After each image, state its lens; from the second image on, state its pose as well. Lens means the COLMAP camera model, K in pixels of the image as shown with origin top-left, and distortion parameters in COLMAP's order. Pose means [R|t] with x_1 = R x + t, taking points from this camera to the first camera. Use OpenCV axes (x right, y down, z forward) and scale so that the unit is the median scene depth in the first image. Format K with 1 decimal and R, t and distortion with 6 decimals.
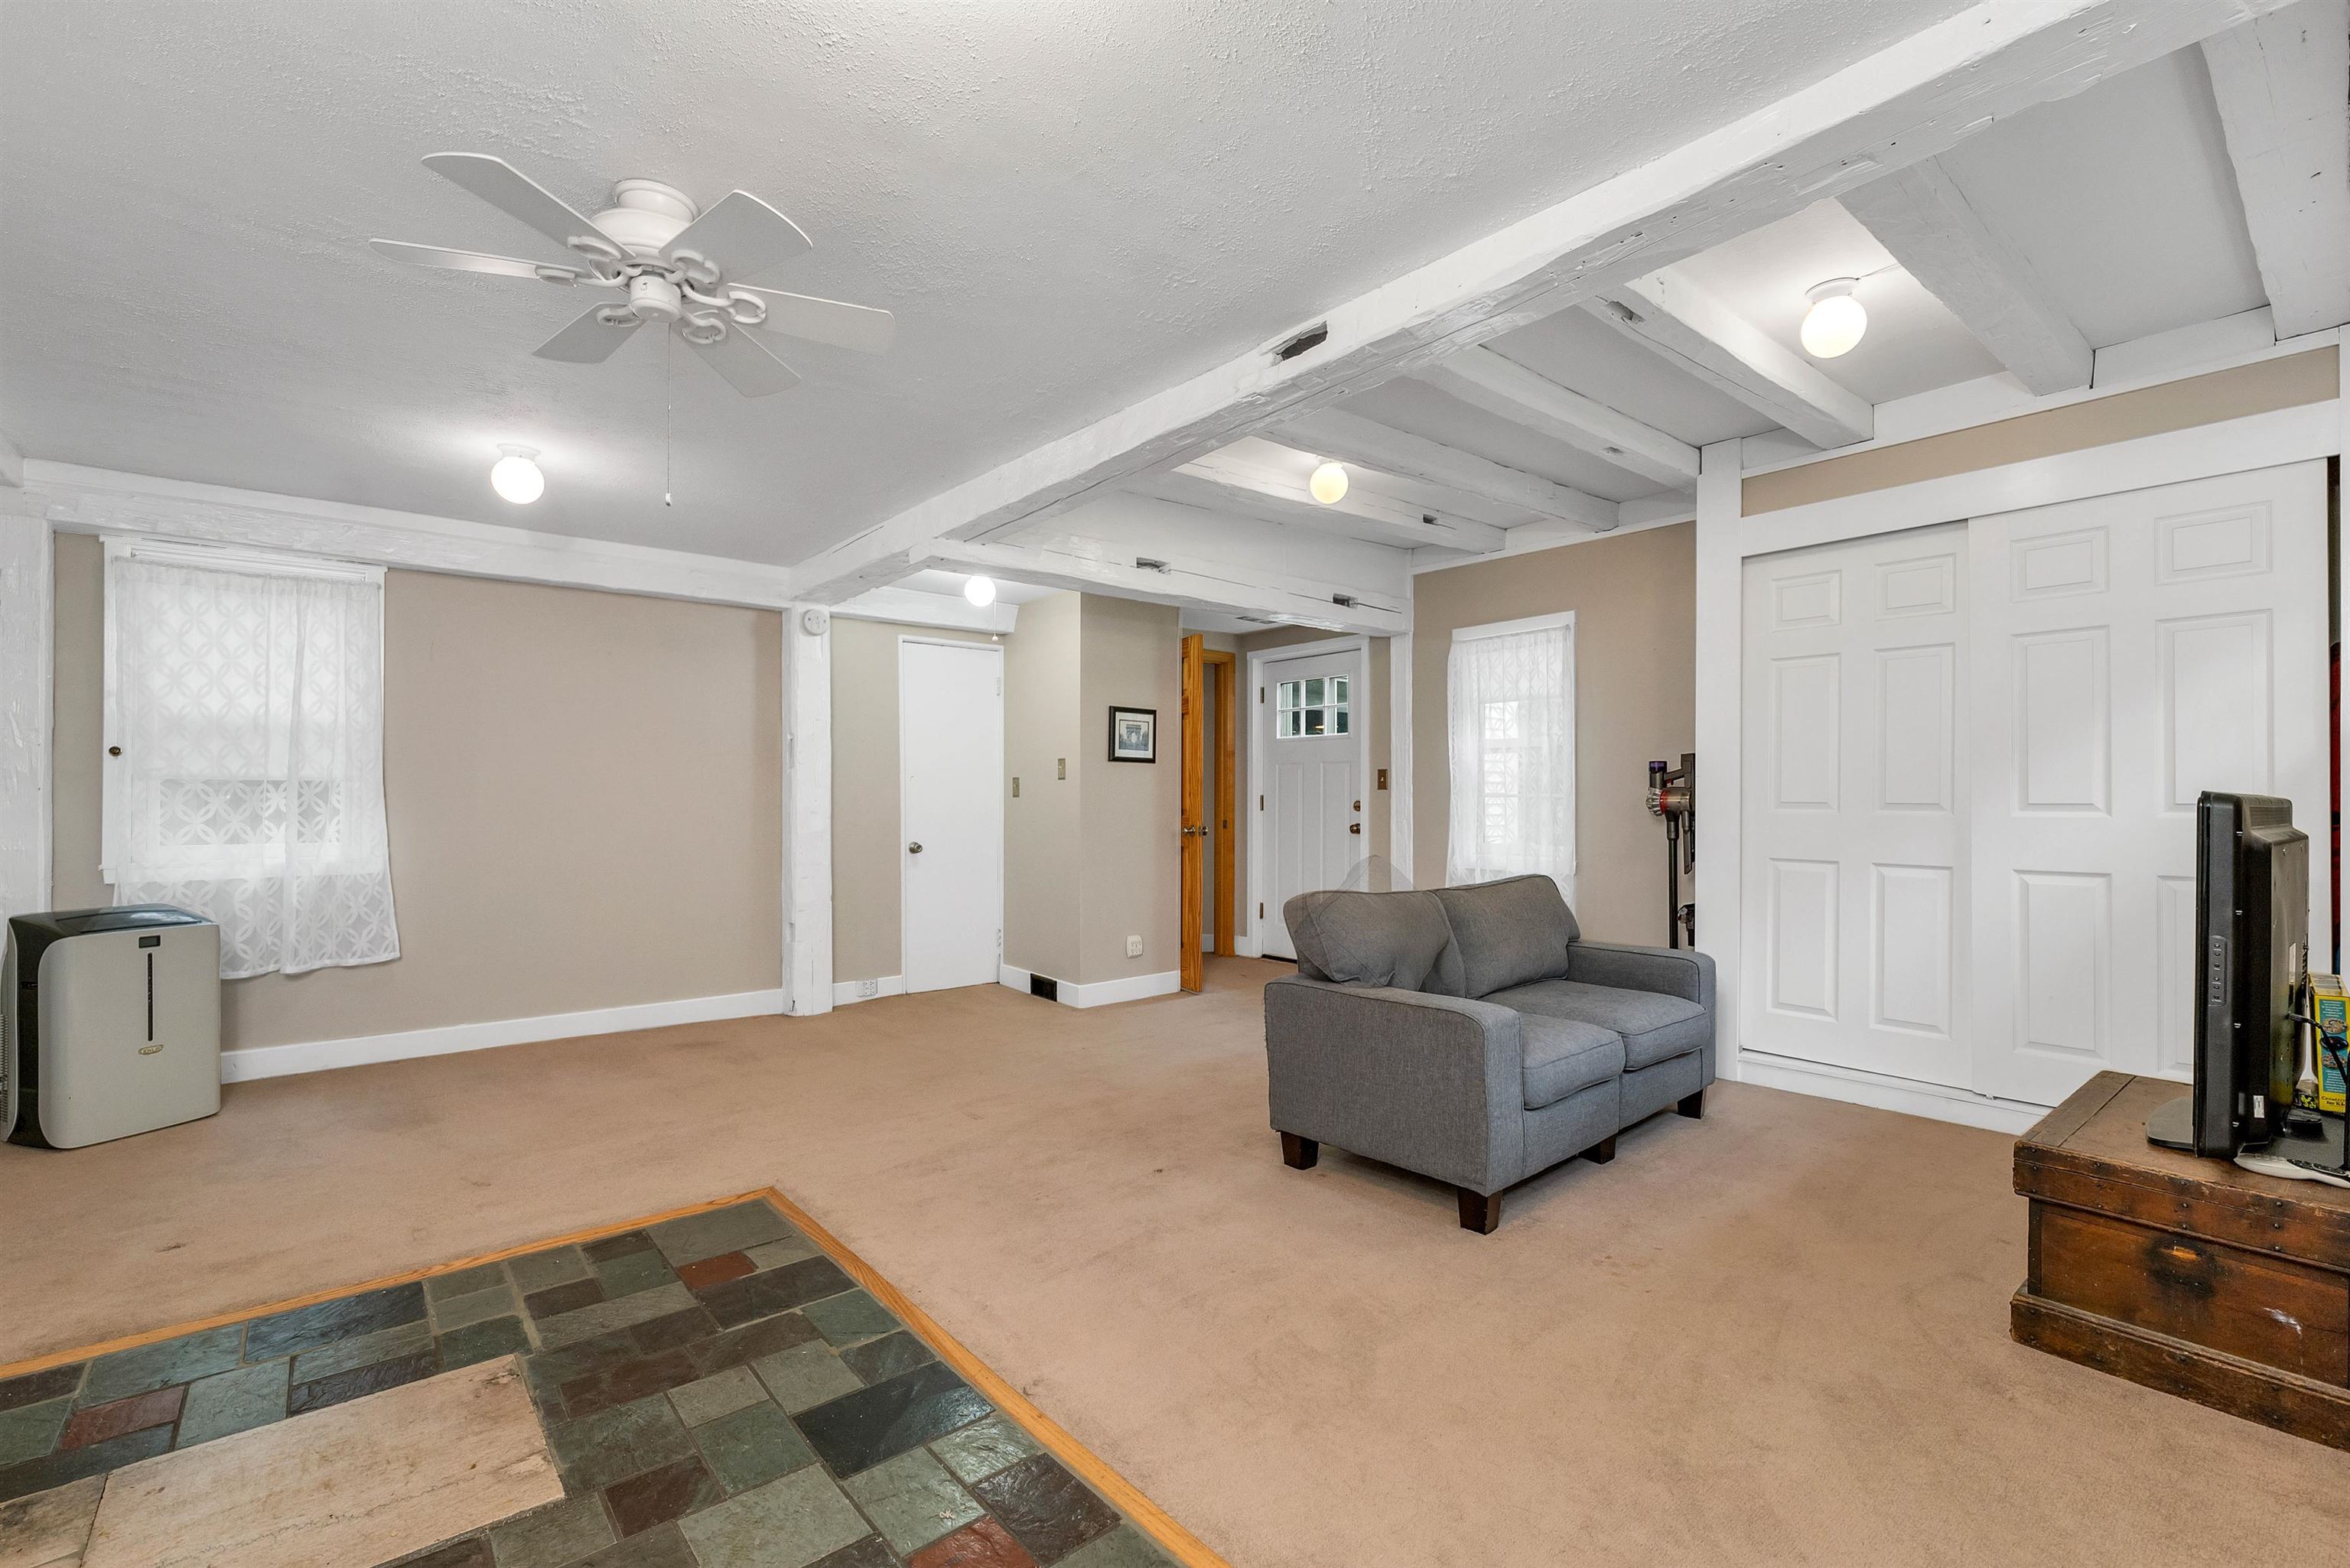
lens RADIAL K [[1020.4, 0, 1168.1], [0, 1020.4, 779.9], [0, 0, 1]] dist [-0.001265, -0.000864]
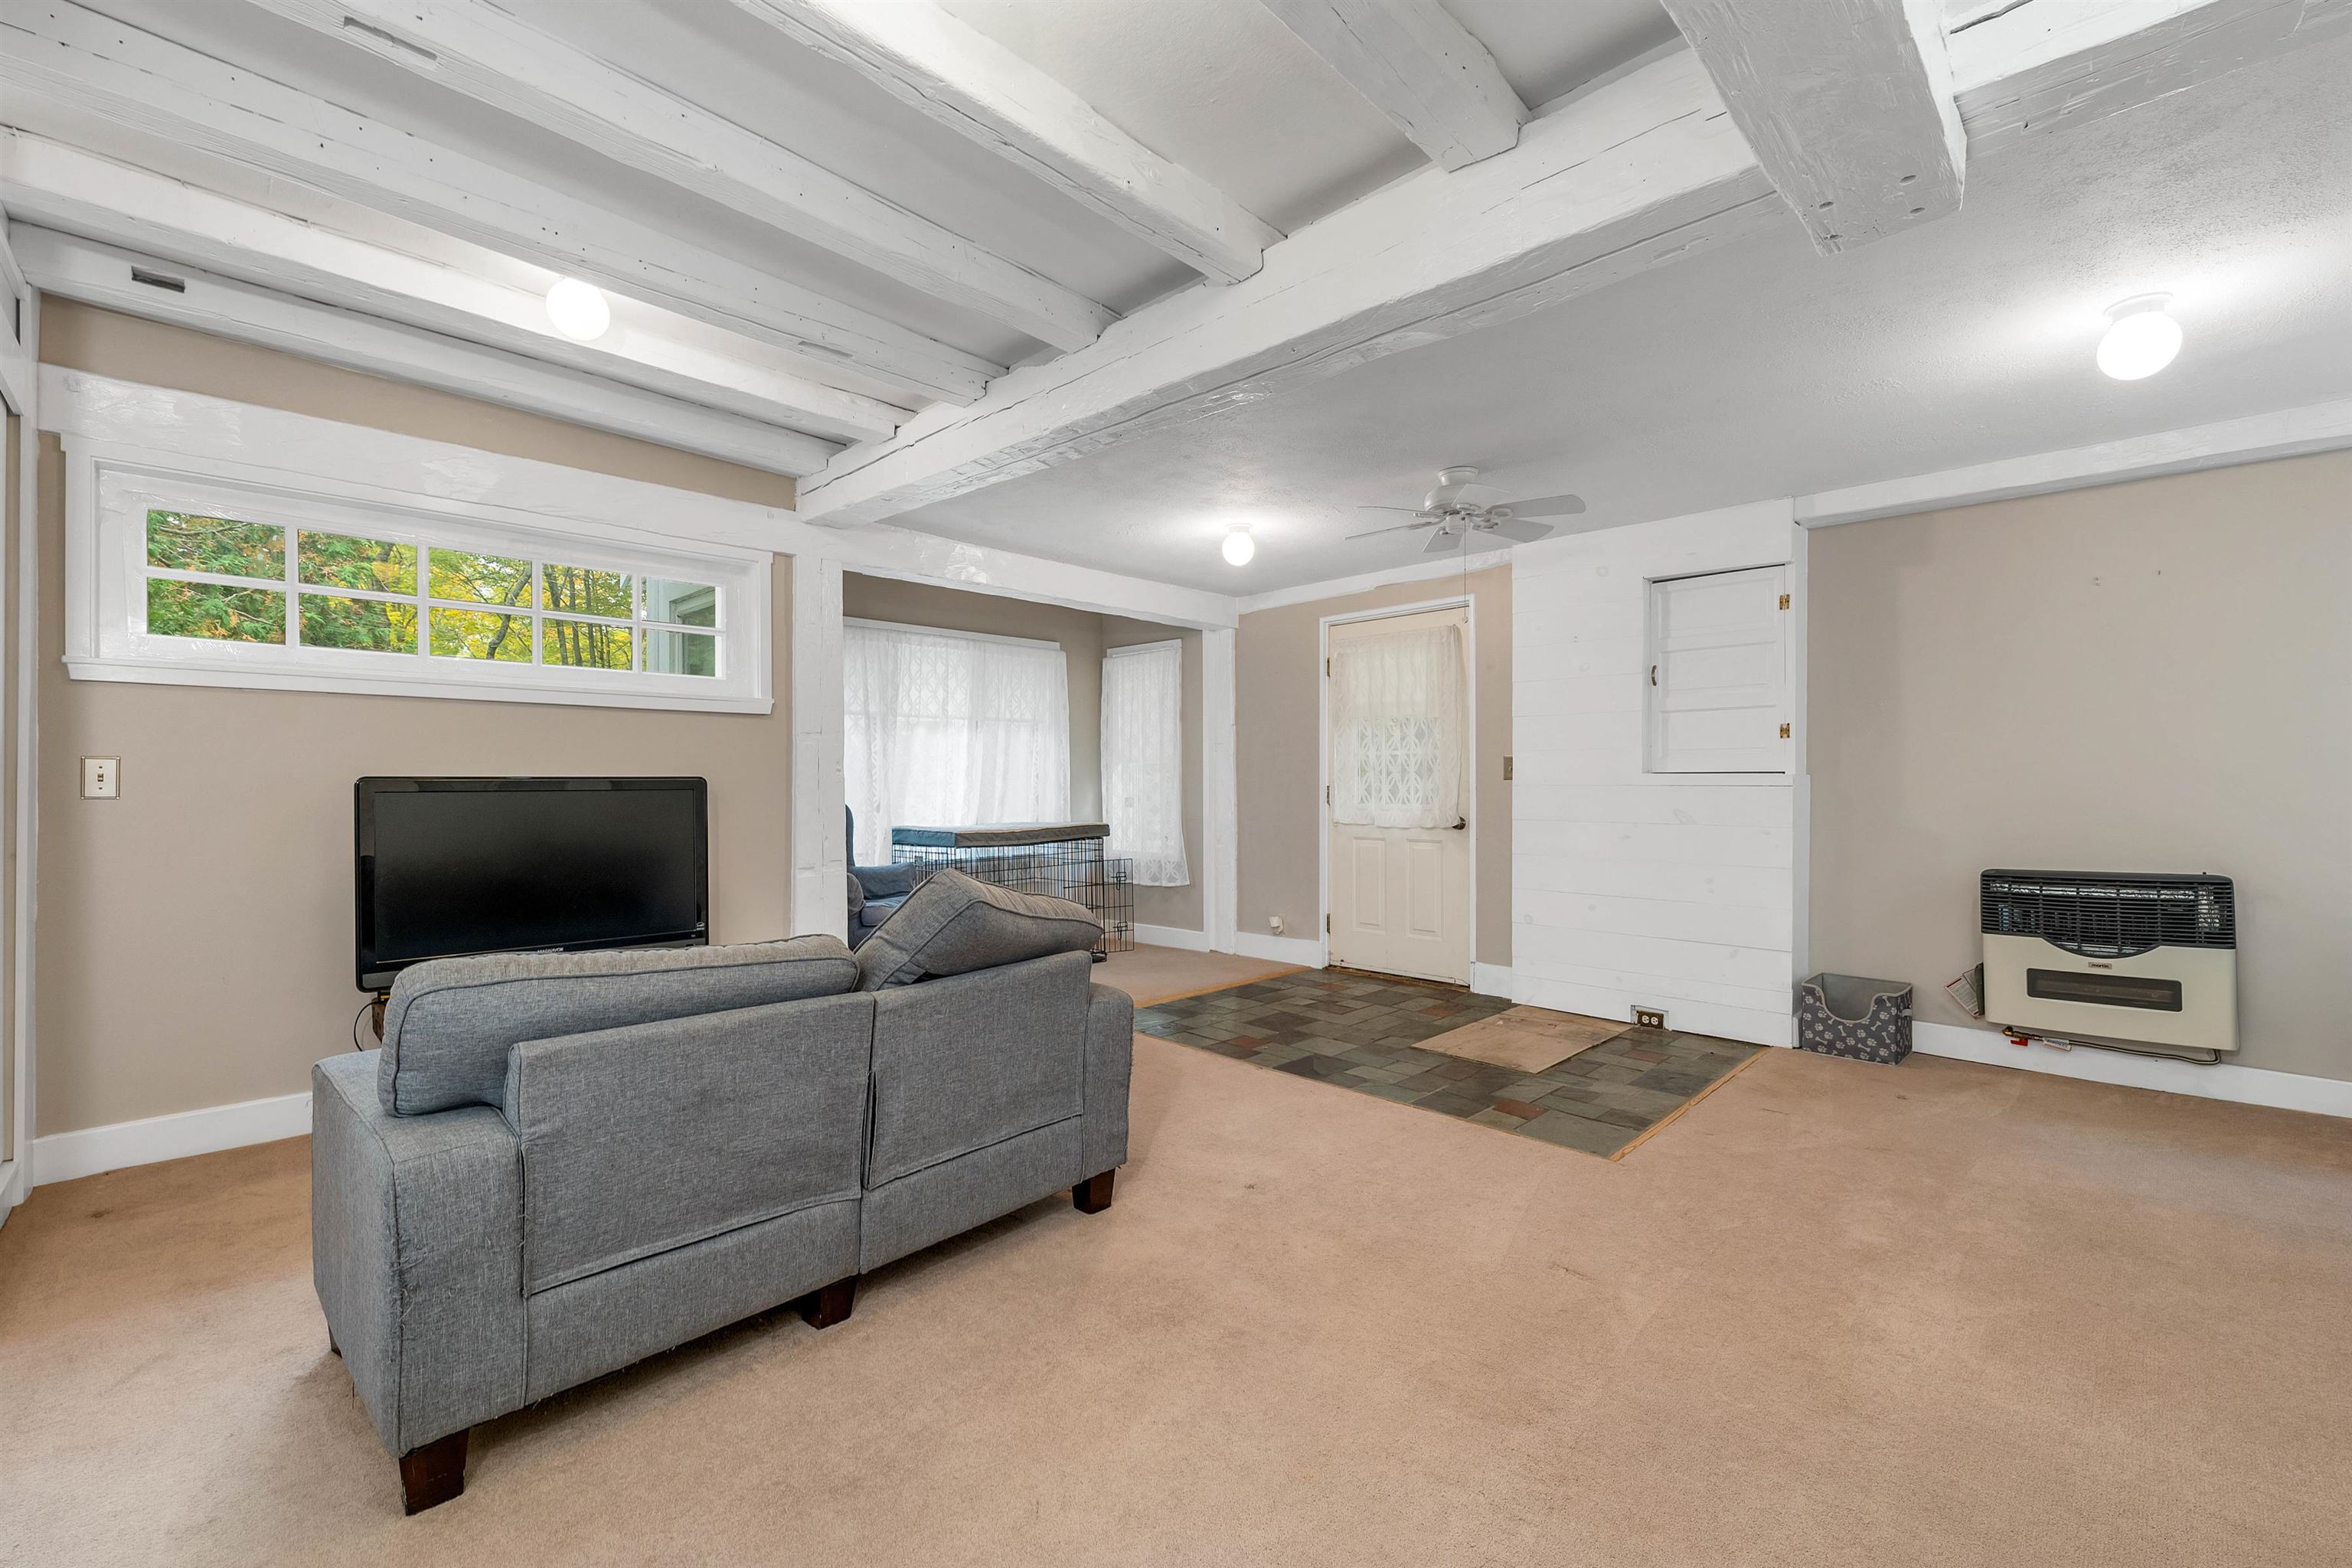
lens RADIAL K [[1021.3, 0, 1169.1], [0, 1021.3, 779.9], [0, 0, 1]] dist [-0.001265, -0.000864]
pose [[-0.992729, -0.004548, -0.120281, 0.284756], [-0.001460, 0.999667, -0.025749, 0.057617], [0.120358, -0.025386, -0.992406, 2.838591]]
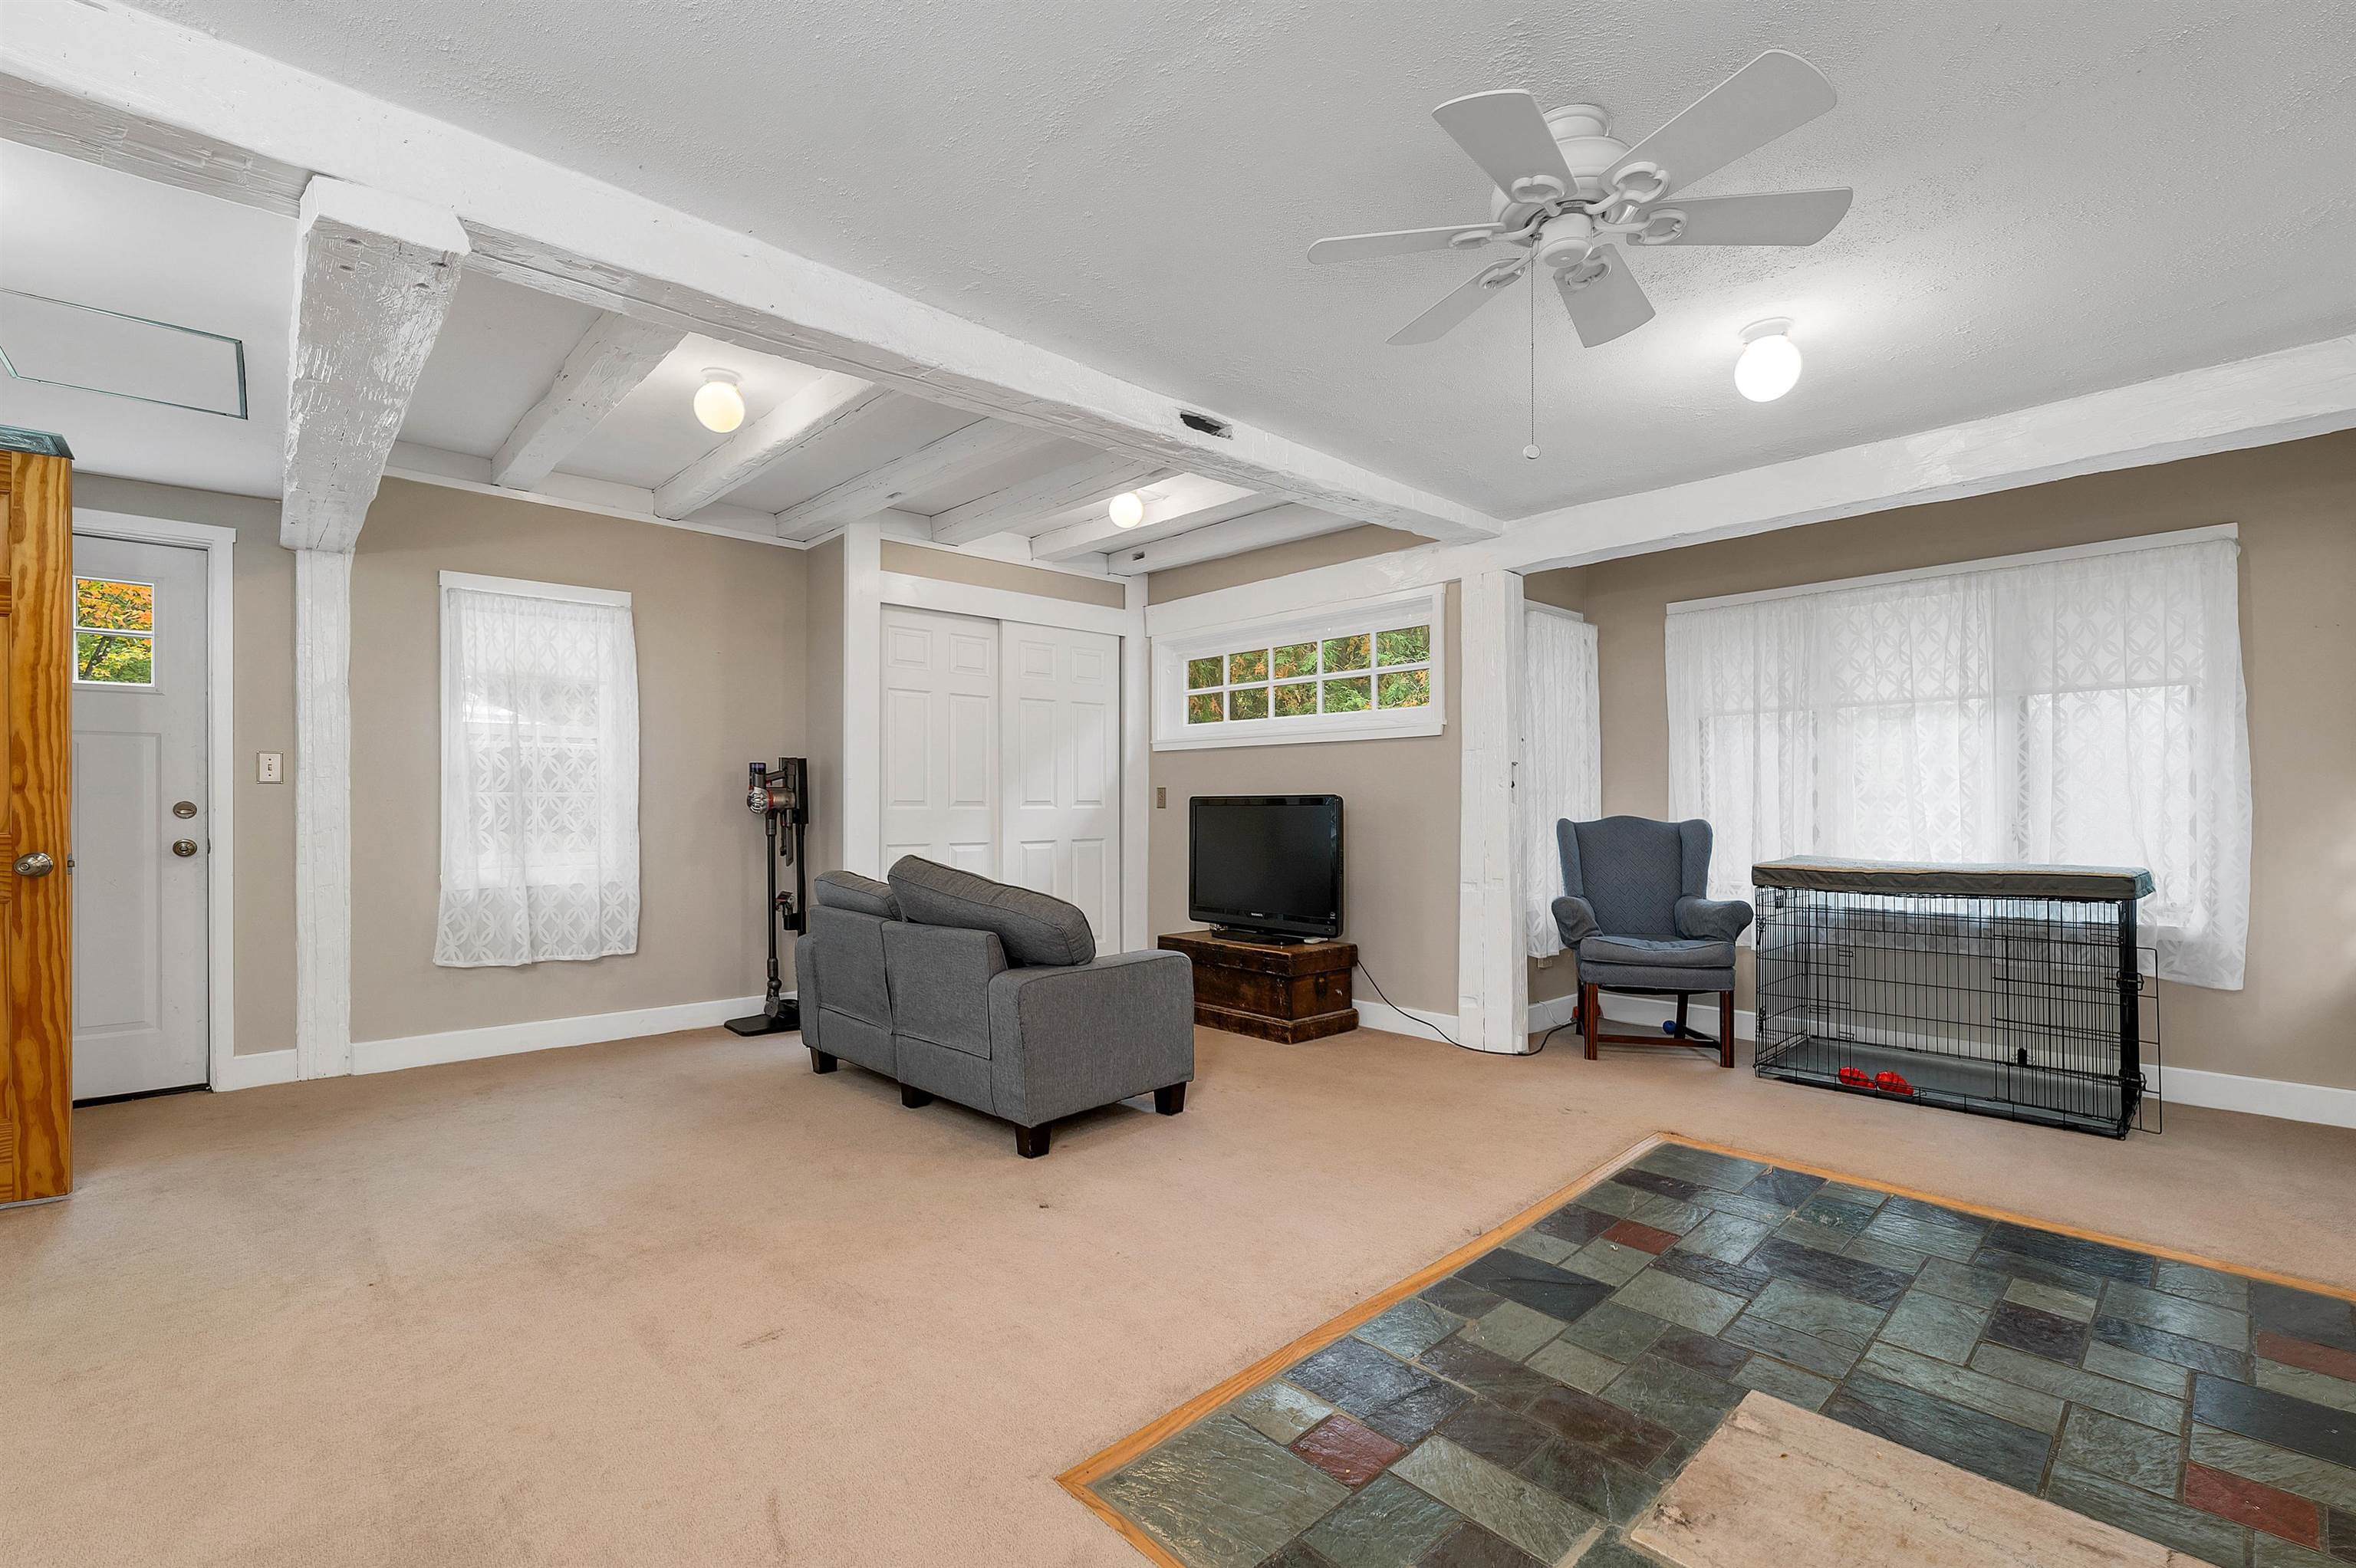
lens RADIAL K [[1023.1, 0, 1174.9], [0, 1023.1, 812.5], [0, 0, 1]] dist [0.000416, 0.000467]
pose [[-0.060280, -0.017308, 0.998031, -1.366581], [-0.020561, 0.999659, 0.016094, 0.016252], [-0.997970, -0.019550, -0.060616, 1.385885]]
